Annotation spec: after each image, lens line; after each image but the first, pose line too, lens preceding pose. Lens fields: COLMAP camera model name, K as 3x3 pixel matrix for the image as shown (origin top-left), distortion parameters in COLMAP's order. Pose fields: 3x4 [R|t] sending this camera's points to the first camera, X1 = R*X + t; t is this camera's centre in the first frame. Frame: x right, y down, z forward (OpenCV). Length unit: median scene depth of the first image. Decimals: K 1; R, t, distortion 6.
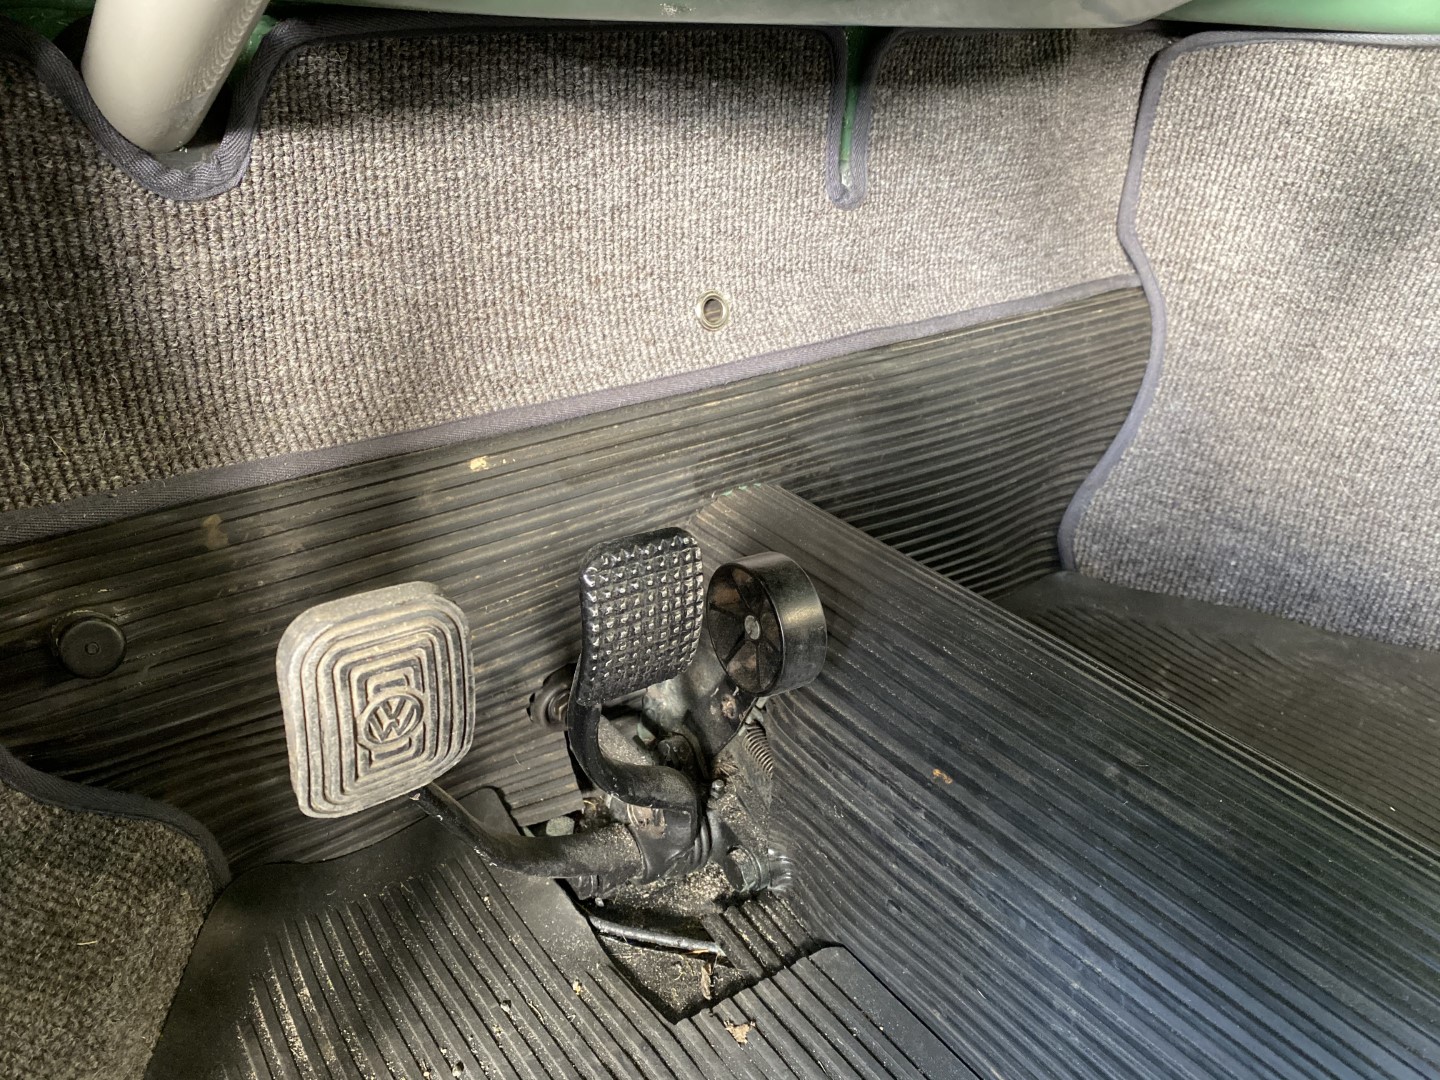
lens RADIAL K [[1117.6, 0, 719.0], [0, 1117.6, 542.4], [0, 0, 1]] dist [0.005587, 0.006043]
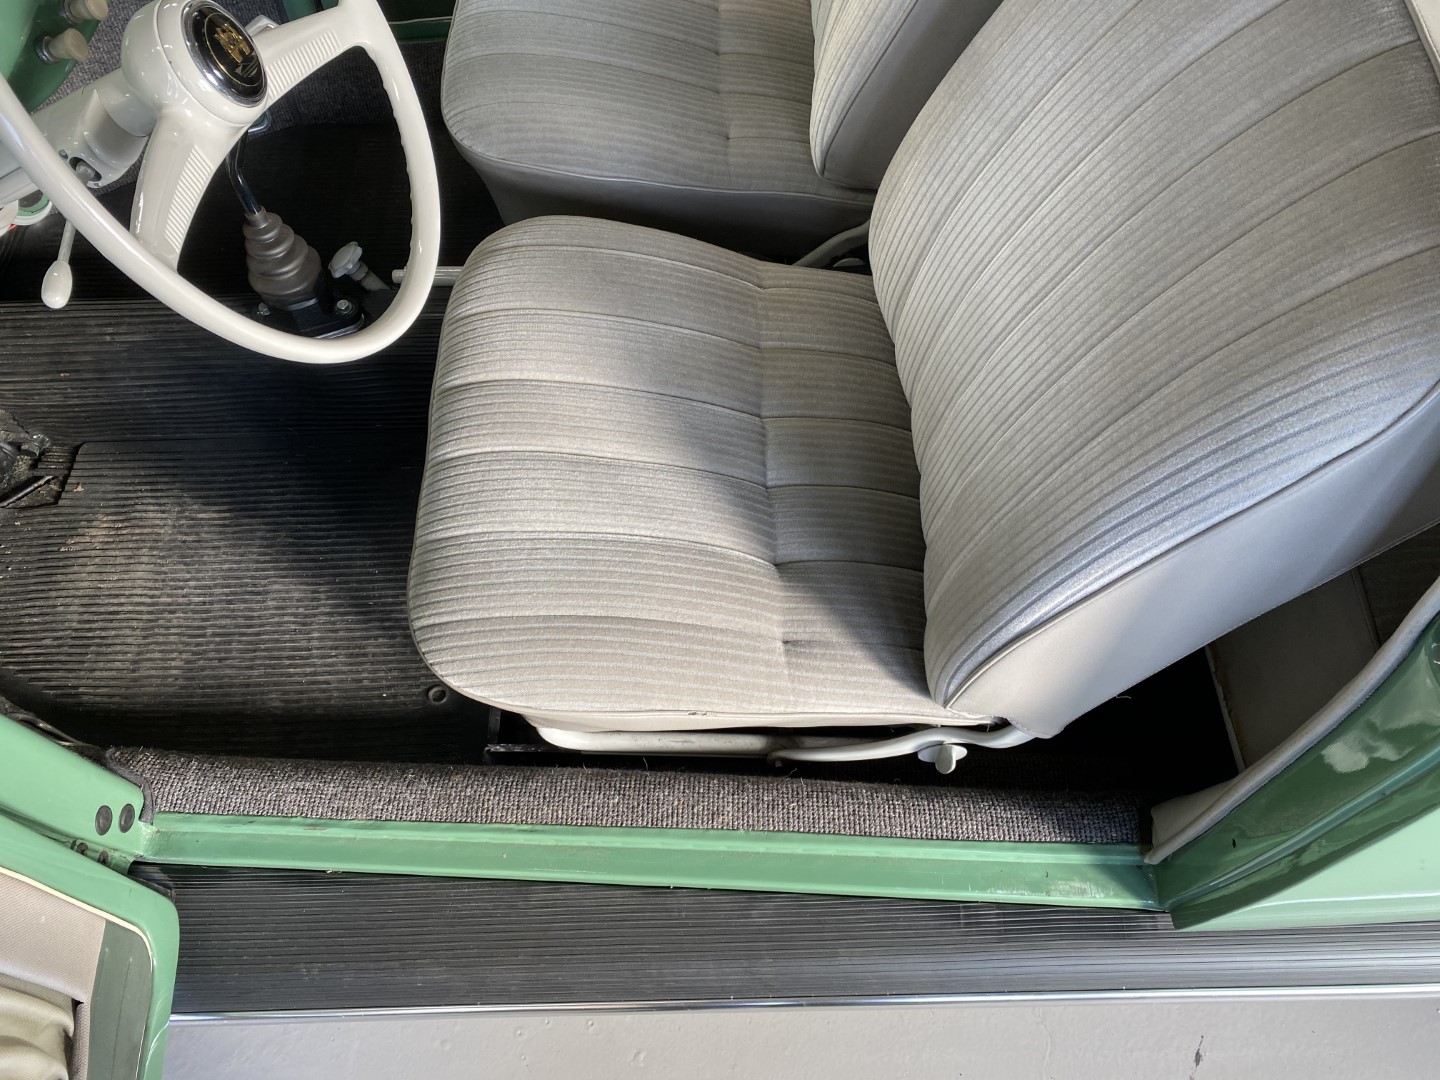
lens RADIAL K [[1117.6, 0, 719.4], [0, 1117.6, 541.0], [0, 0, 1]] dist [0.005587, 0.006043]
pose [[0.547446, -0.734355, 0.401280, -0.307838], [0.399169, 0.650600, 0.646052, -0.621071], [-0.735505, -0.193500, 0.649300, -1.932834]]
